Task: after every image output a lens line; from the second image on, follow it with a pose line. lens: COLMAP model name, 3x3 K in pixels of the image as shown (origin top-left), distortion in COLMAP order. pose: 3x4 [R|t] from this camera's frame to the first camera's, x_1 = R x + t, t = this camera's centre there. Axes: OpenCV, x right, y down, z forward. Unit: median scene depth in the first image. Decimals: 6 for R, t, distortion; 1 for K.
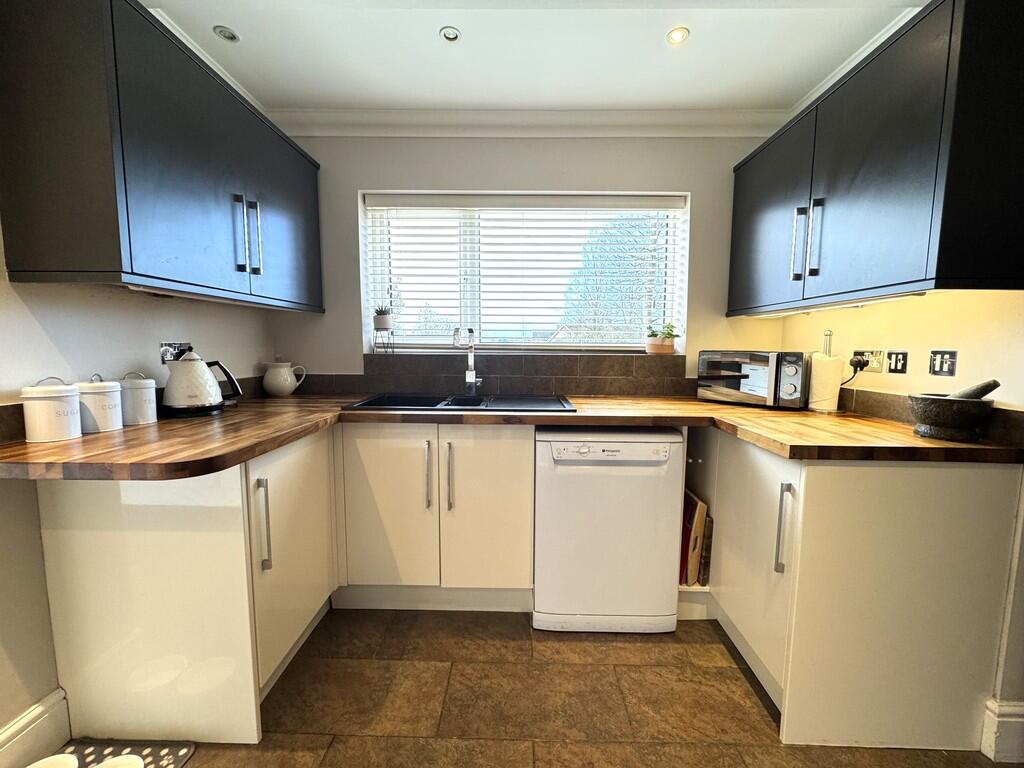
lens RADIAL K [[407.0, 0, 512.7], [0, 407.0, 384.0], [0, 0, 1]] dist [0.000956, -0.000923]
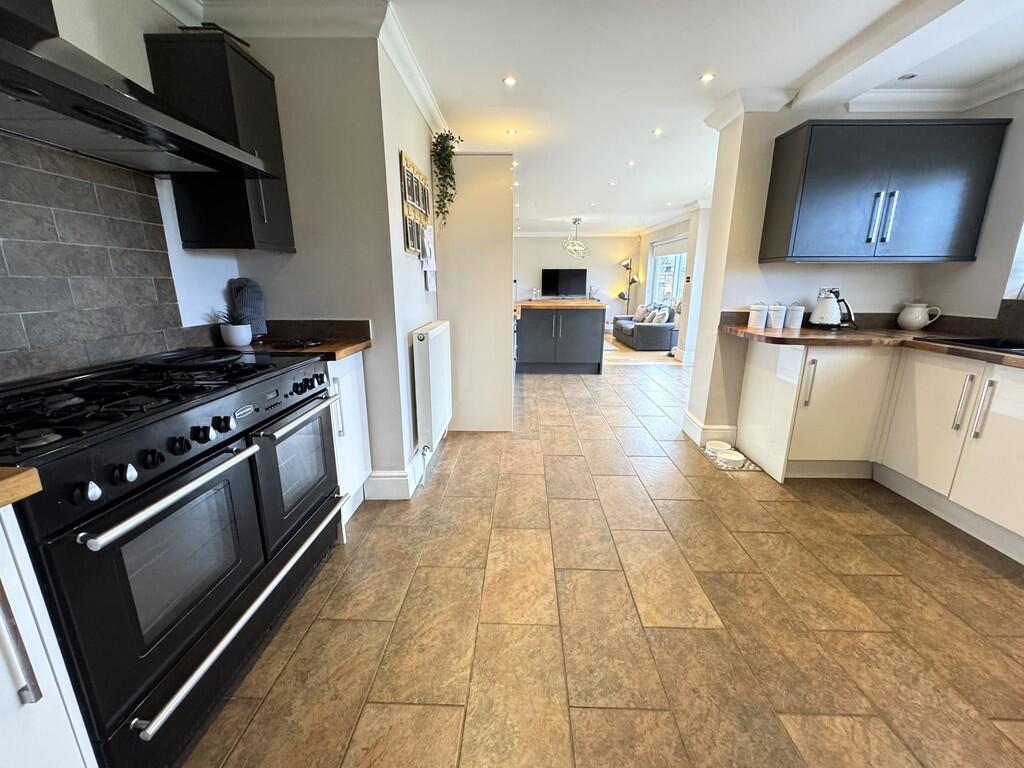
lens RADIAL K [[407.0, 0, 513.4], [0, 407.0, 382.0], [0, 0, 1]] dist [0.000956, -0.000923]
pose [[-0.007243, 0.232083, -0.972669, 0.993711], [-0.099344, 0.967715, 0.231641, 0.021515], [0.995027, 0.098307, 0.016047, -0.347320]]
